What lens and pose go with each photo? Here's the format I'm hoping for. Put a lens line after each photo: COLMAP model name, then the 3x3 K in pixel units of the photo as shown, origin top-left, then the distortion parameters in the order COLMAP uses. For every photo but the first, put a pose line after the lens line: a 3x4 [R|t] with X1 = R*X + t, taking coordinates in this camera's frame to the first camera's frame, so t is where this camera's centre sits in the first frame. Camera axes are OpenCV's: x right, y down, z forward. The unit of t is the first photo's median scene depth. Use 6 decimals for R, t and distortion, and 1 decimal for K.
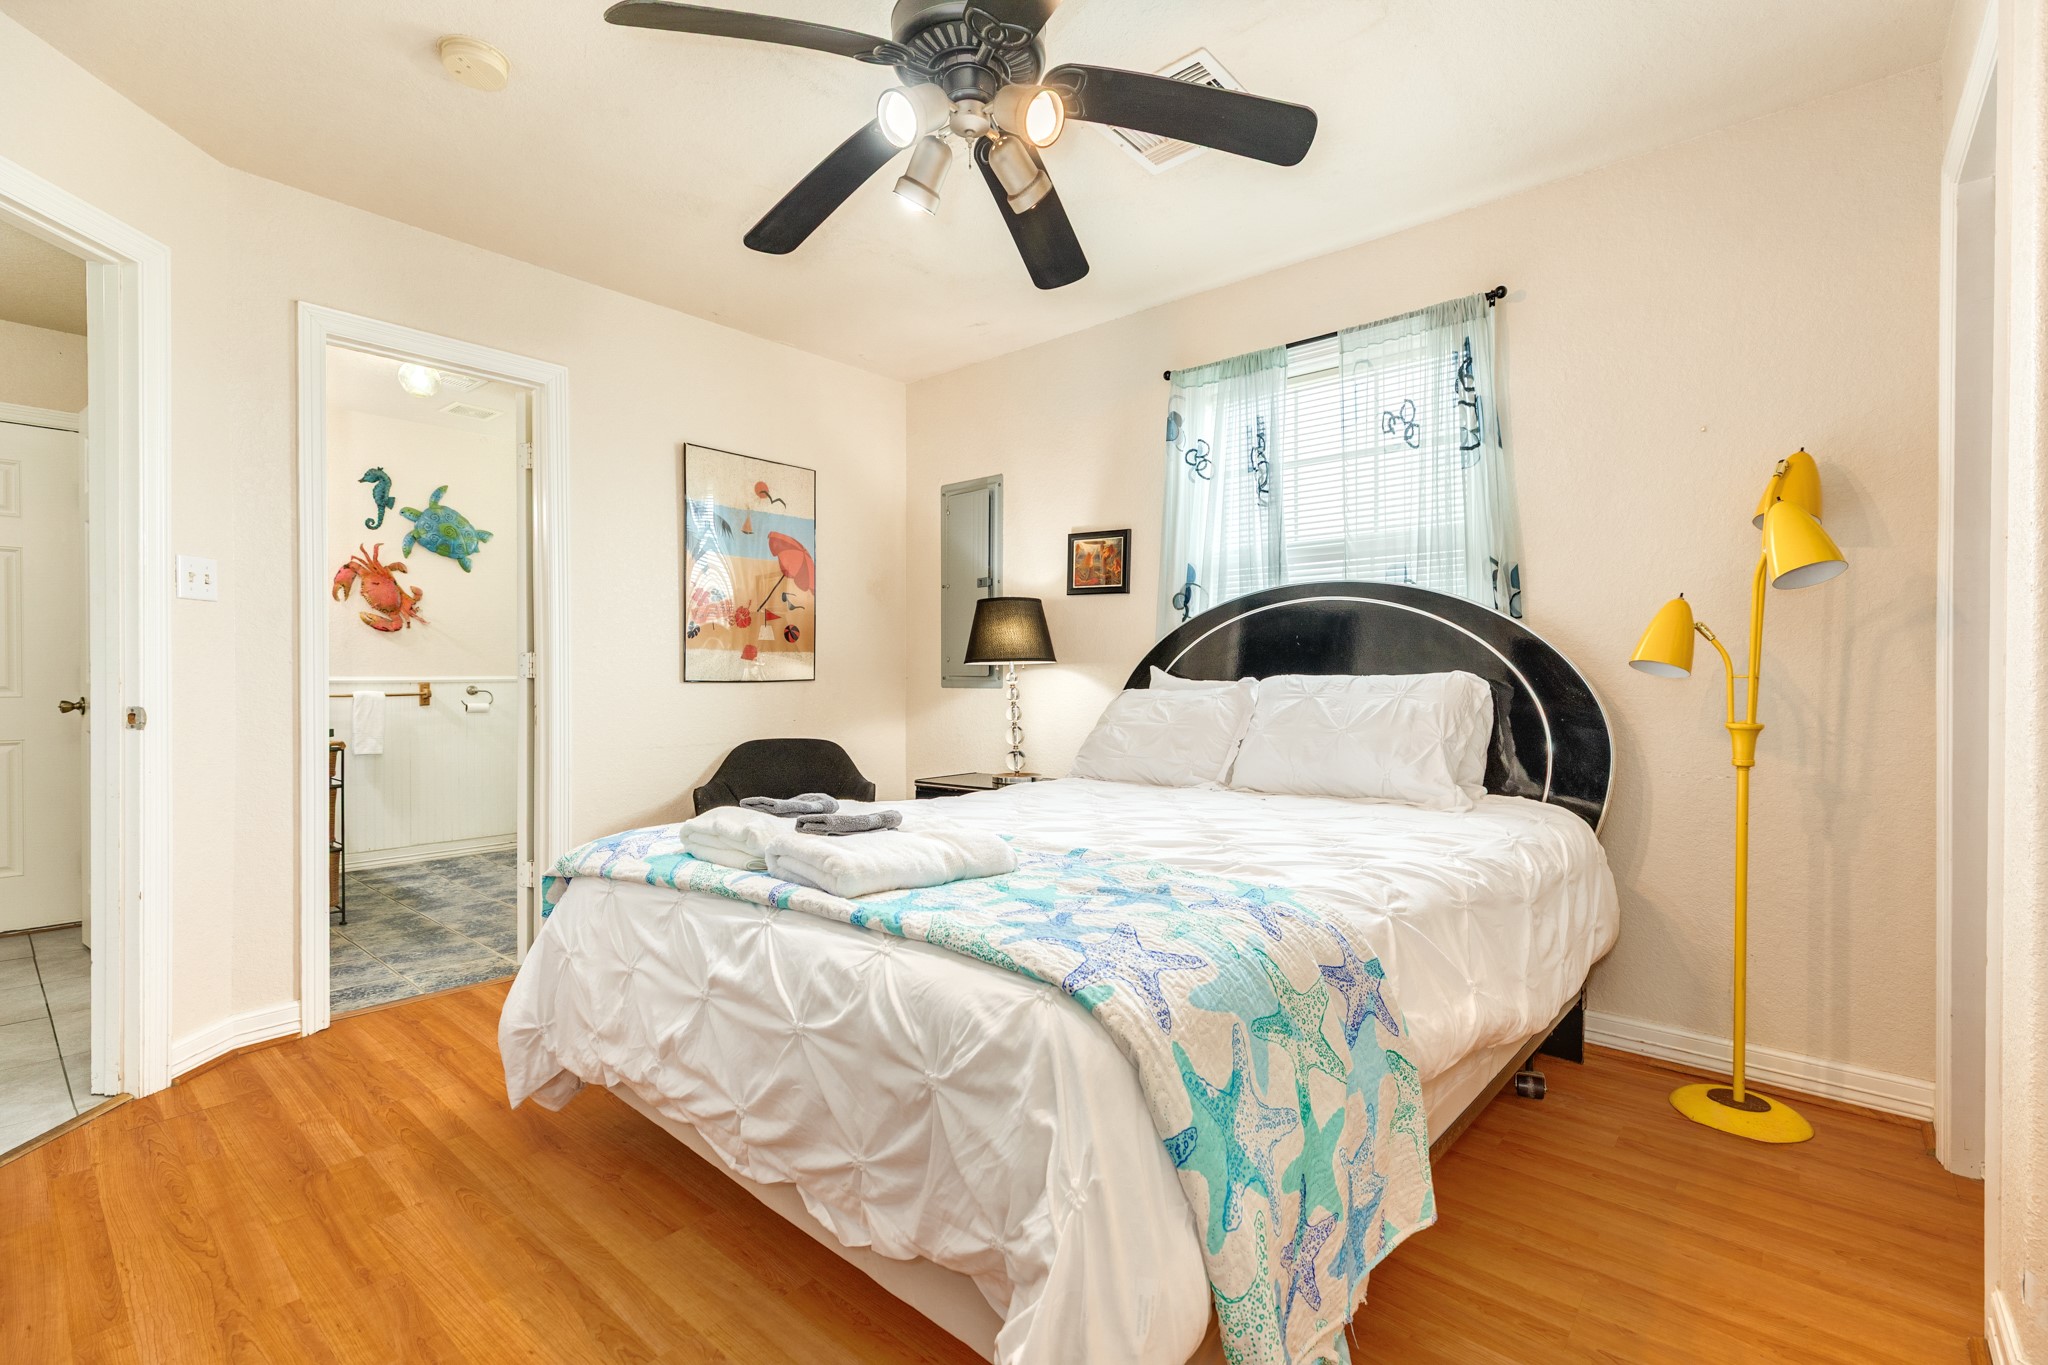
lens RADIAL K [[898.3, 0, 1032.1], [0, 898.3, 677.4], [0, 0, 1]] dist [-0.001458, -0.000023]
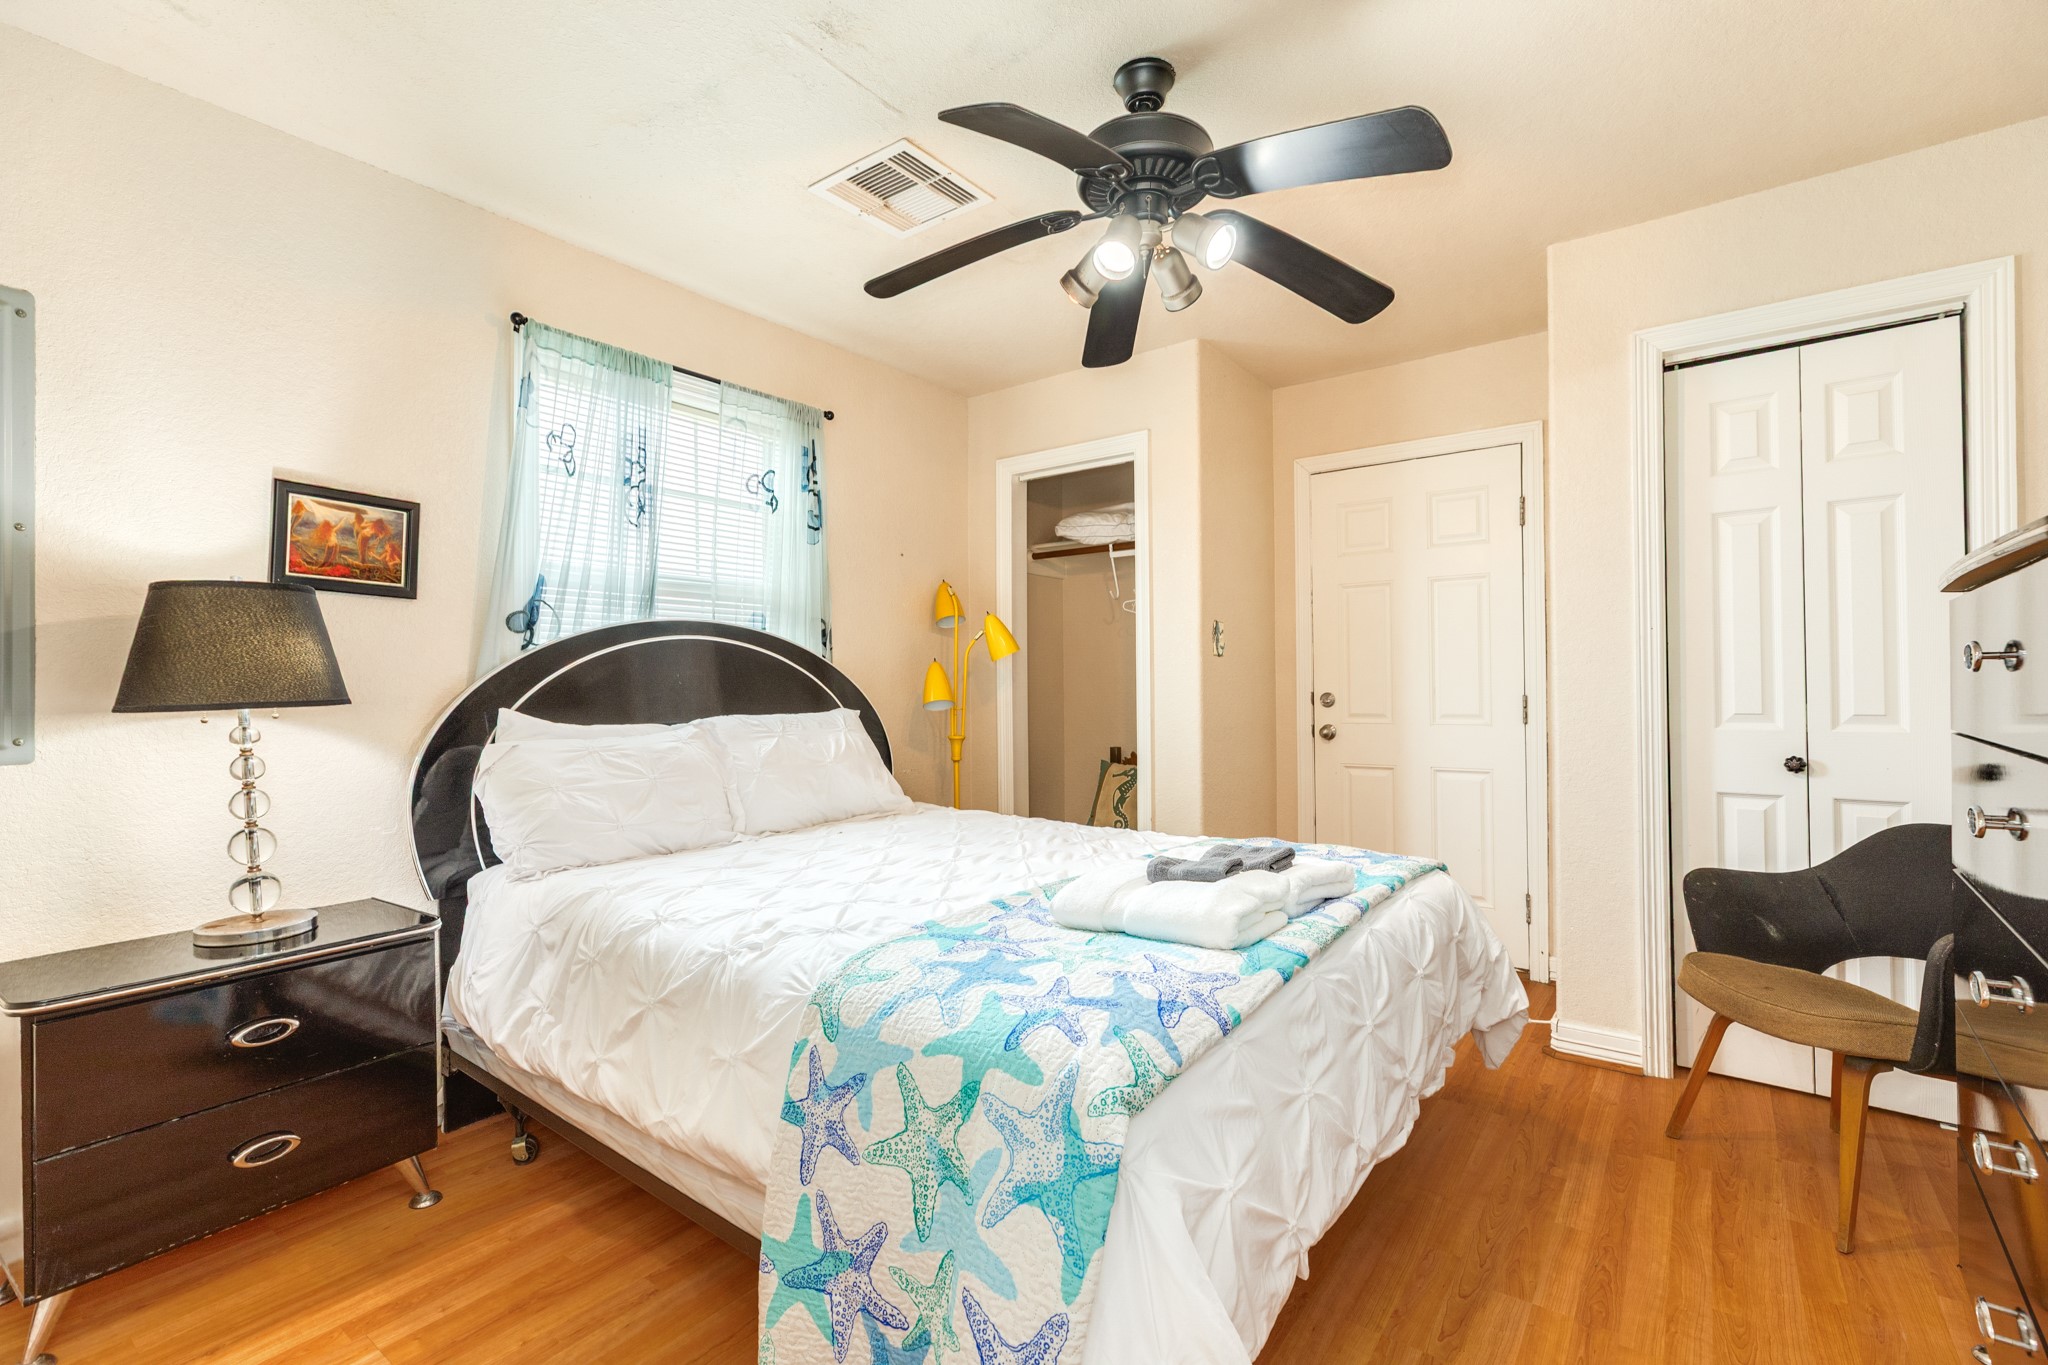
lens RADIAL K [[898.3, 0, 1031.6], [0, 898.3, 685.0], [0, 0, 1]] dist [-0.001458, -0.000023]
pose [[-0.065700, 0.003993, 0.997831, -0.625044], [0.007951, 0.999962, -0.003478, -0.026784], [-0.997808, 0.007705, -0.065729, 0.633096]]
